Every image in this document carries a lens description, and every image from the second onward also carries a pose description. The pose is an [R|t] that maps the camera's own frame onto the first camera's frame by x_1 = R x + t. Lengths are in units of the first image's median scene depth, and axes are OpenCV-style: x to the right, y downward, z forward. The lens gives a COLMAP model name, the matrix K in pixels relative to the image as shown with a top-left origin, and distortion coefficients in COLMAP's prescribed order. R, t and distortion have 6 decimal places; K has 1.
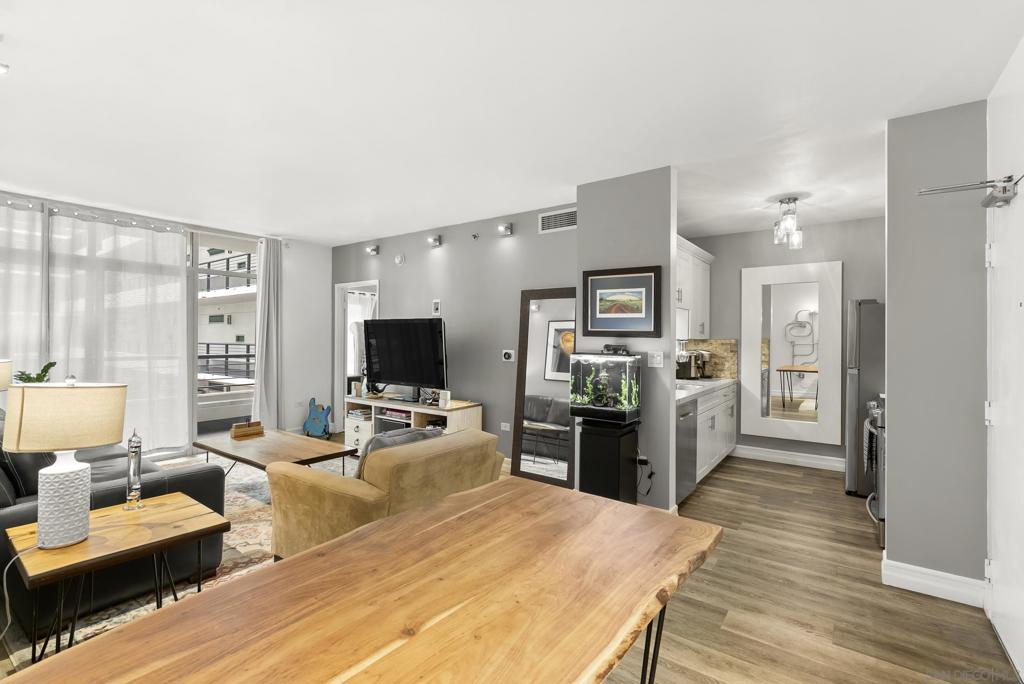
lens RADIAL K [[465.5, 0, 508.9], [0, 465.5, 334.3], [0, 0, 1]] dist [-0.005540, 0.000019]
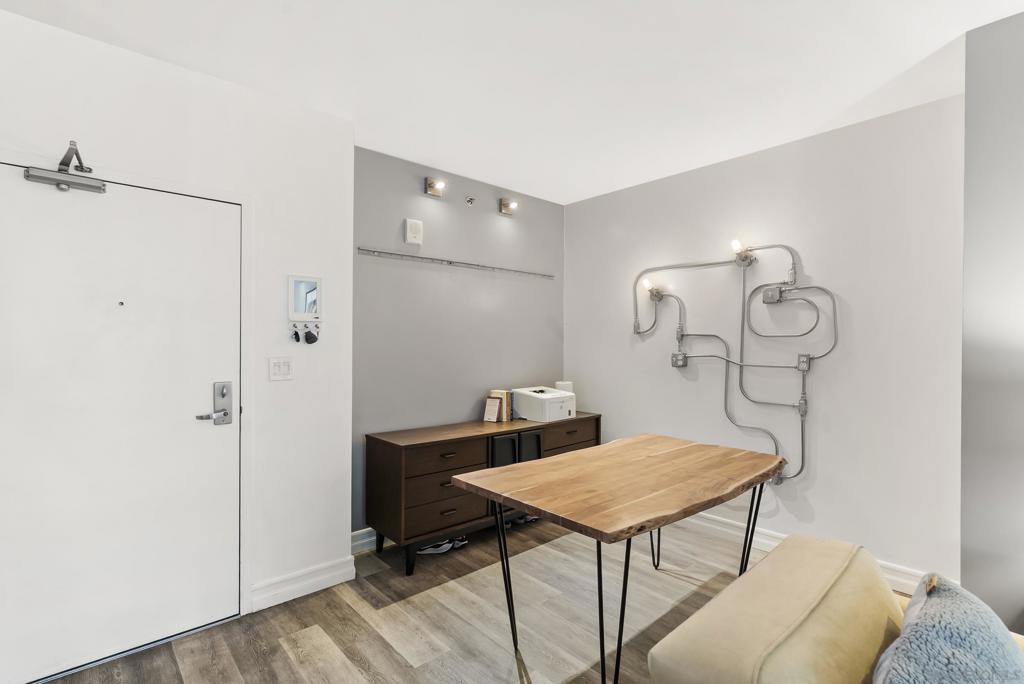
lens RADIAL K [[482.4, 0, 512.8], [0, 482.4, 341.6], [0, 0, 1]] dist [-0.011480, -0.000325]
pose [[-0.979893, -0.009491, 0.199296, 0.002745], [-0.010948, 0.999921, -0.006212, 0.006943], [-0.199222, -0.008269, -0.979920, 0.736401]]
